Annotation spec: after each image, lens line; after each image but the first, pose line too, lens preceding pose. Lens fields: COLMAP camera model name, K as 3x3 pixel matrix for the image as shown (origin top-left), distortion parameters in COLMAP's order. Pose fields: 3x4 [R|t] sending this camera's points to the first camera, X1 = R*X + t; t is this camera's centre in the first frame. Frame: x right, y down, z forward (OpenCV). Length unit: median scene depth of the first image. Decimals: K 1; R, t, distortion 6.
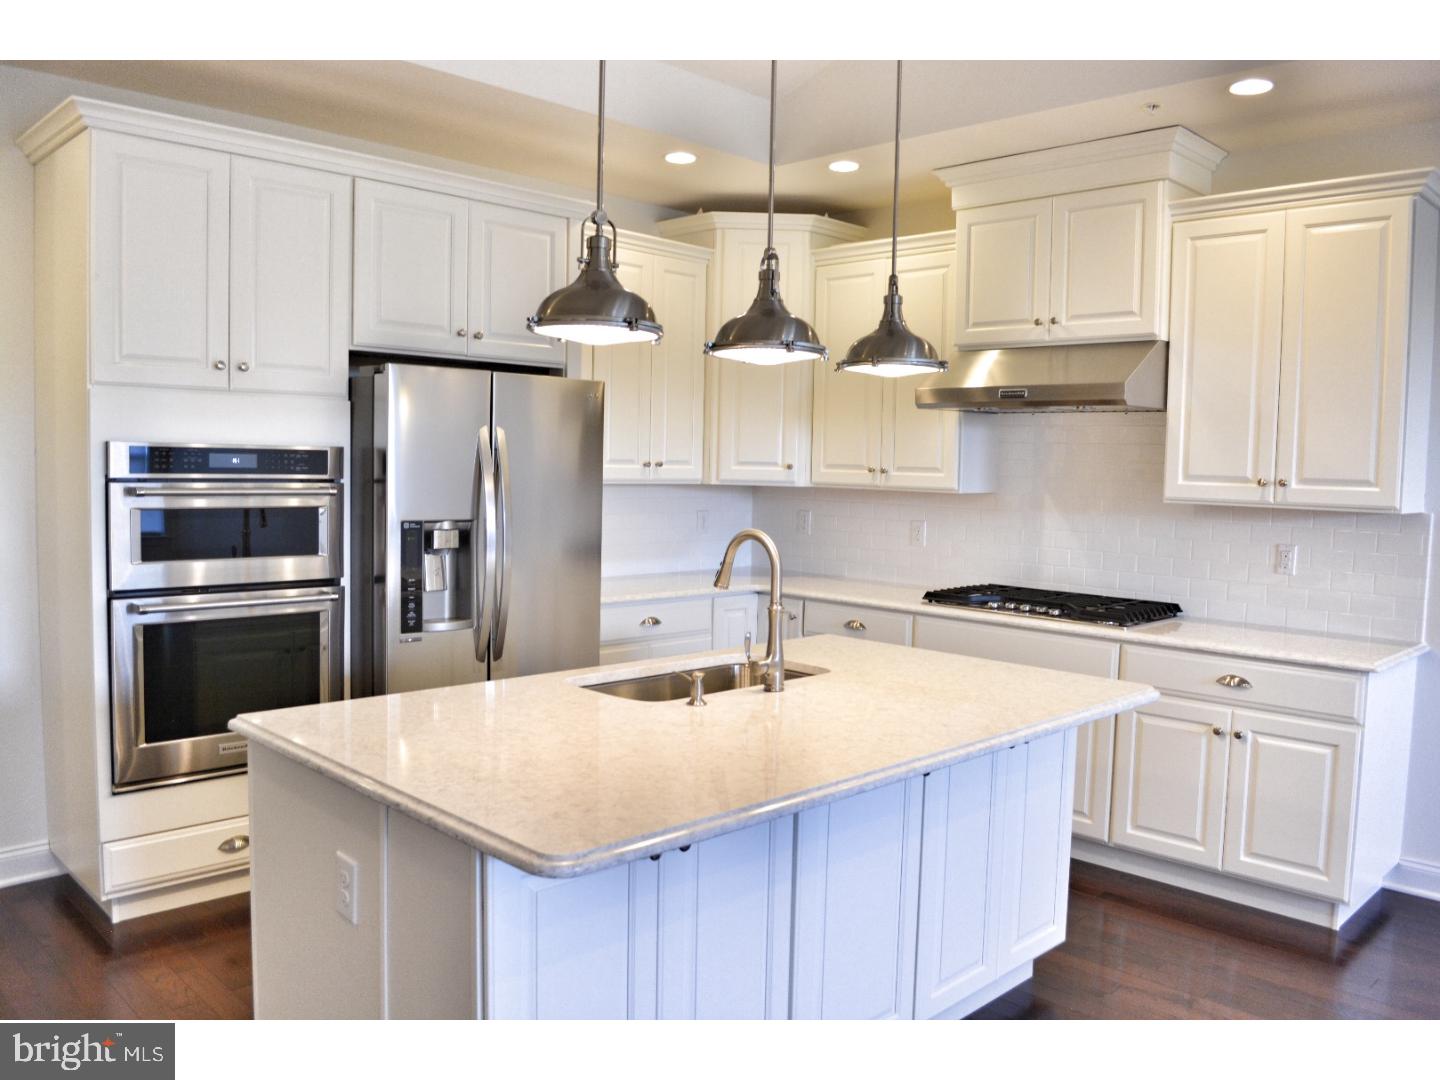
lens RADIAL K [[1134.8, 0, 745.8], [0, 1134.8, 538.9], [0, 0, 1]] dist [-0.070013, -0.001842]
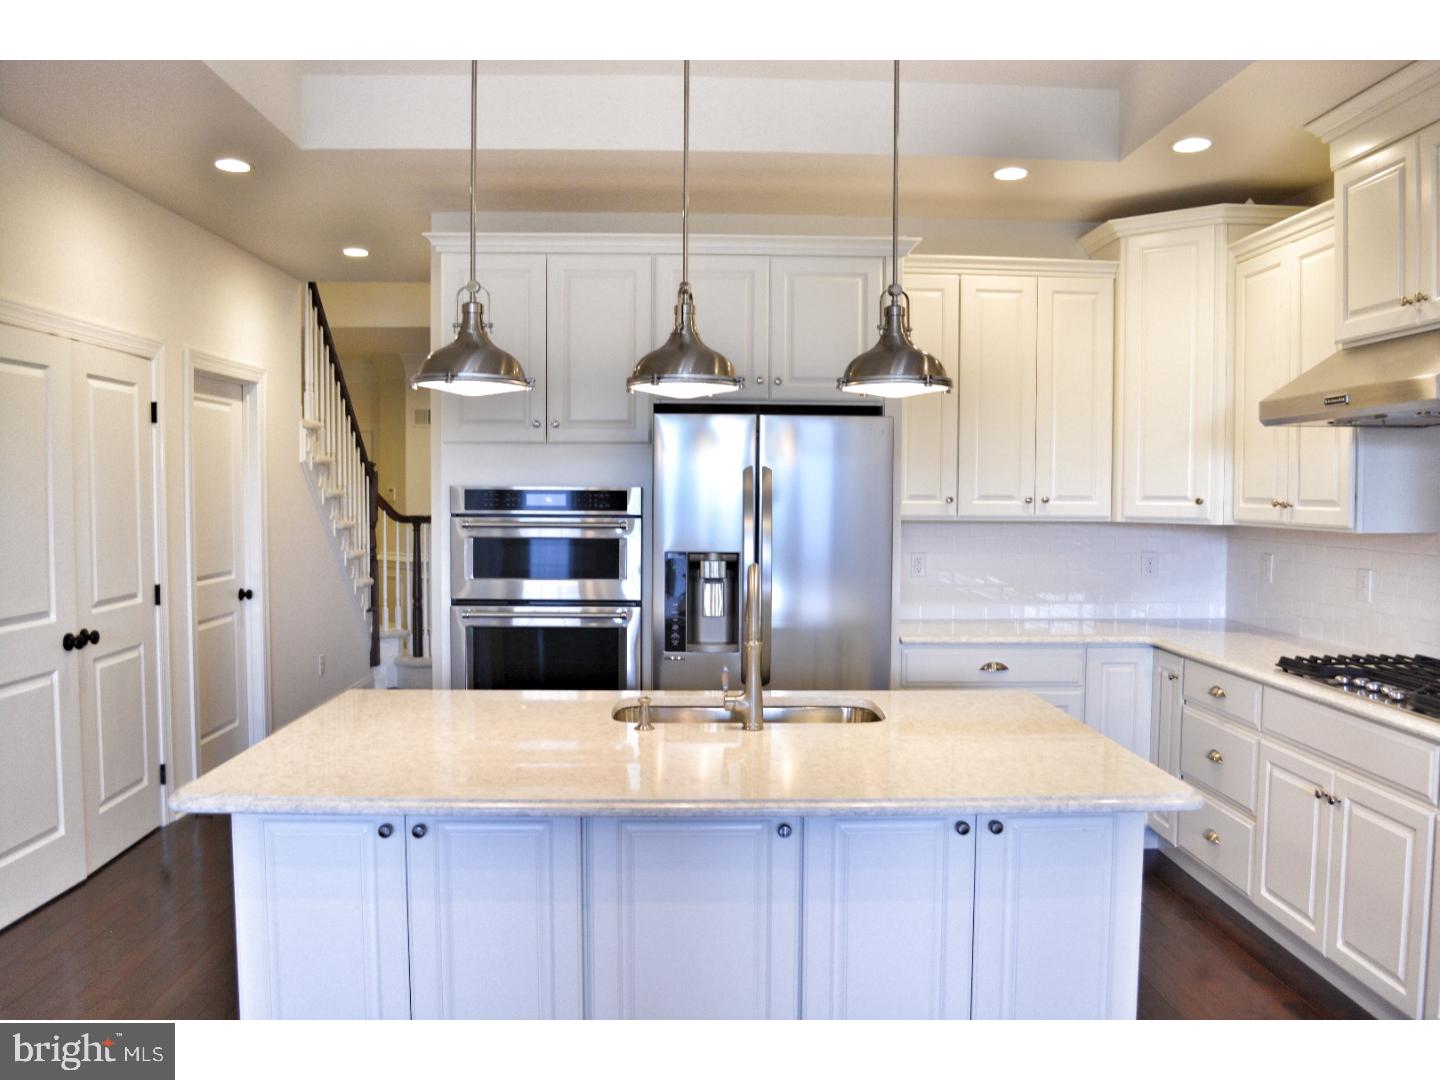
lens RADIAL K [[1134.8, 0, 745.8], [0, 1134.8, 538.9], [0, 0, 1]] dist [-0.070013, -0.001842]
pose [[0.728619, 0.009736, -0.684850, 0.505319], [-0.036153, 0.999052, -0.024261, -0.003728], [0.683964, 0.042436, 0.728280, 0.212603]]
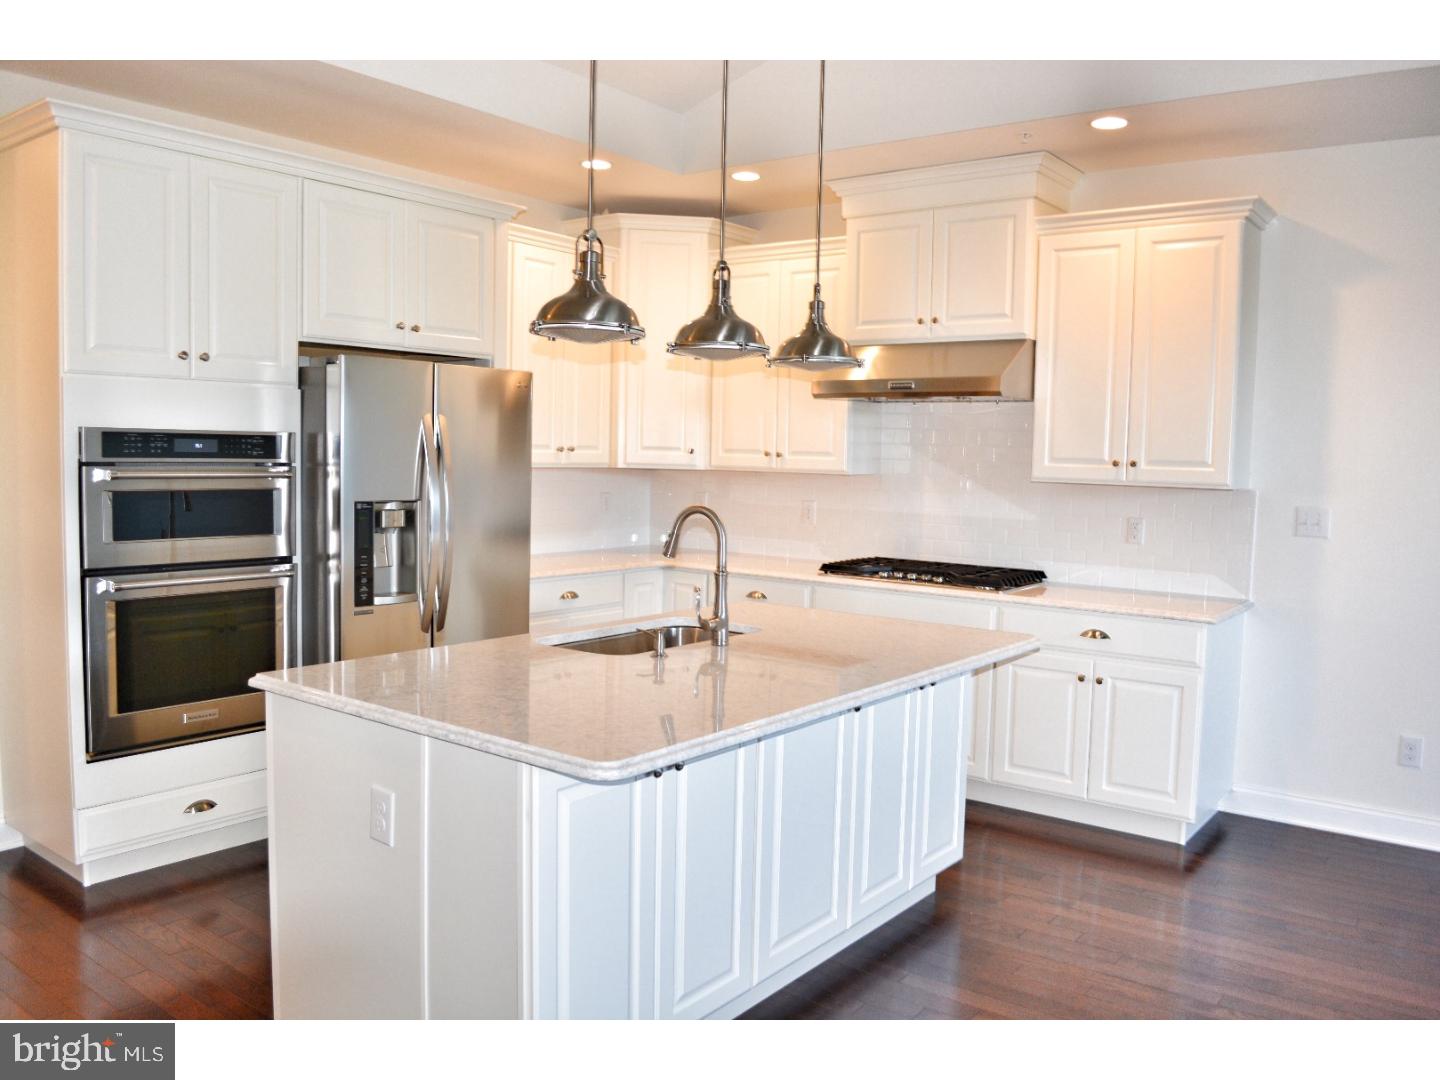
lens RADIAL K [[1134.8, 0, 745.8], [0, 1134.8, 538.9], [0, 0, 1]] dist [-0.070013, -0.001842]
pose [[0.990855, -0.011181, 0.134470, -0.076682], [0.009551, 0.999873, 0.012763, 0.008926], [-0.134596, -0.011362, 0.990835, -0.105511]]
